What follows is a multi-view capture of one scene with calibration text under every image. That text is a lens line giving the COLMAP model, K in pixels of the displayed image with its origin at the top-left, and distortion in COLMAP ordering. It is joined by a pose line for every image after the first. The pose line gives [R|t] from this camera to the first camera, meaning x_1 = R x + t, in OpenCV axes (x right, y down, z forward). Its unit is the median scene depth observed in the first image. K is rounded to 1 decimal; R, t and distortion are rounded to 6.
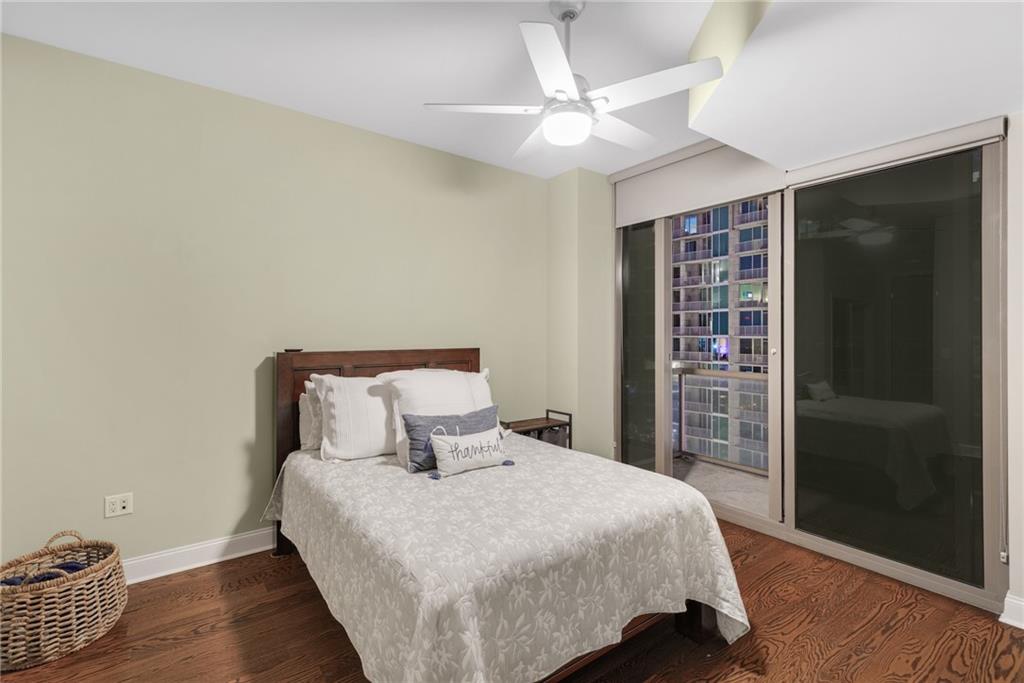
lens RADIAL K [[467.4, 0, 514.1], [0, 467.4, 334.0], [0, 0, 1]] dist [-0.001185, -0.000183]
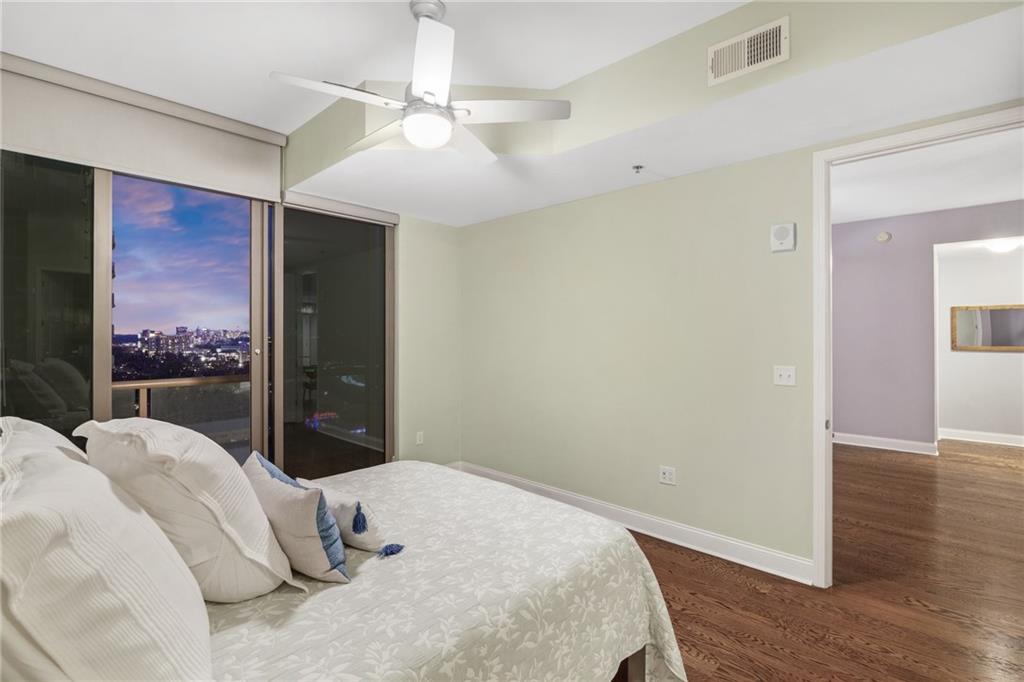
lens RADIAL K [[467.4, 0, 513.1], [0, 467.4, 339.5], [0, 0, 1]] dist [-0.001185, -0.000183]
pose [[-0.180431, -0.007323, 0.983560, -0.885069], [0.002707, 0.999965, 0.007942, 0.000802], [-0.983584, 0.004096, -0.180404, 0.986897]]
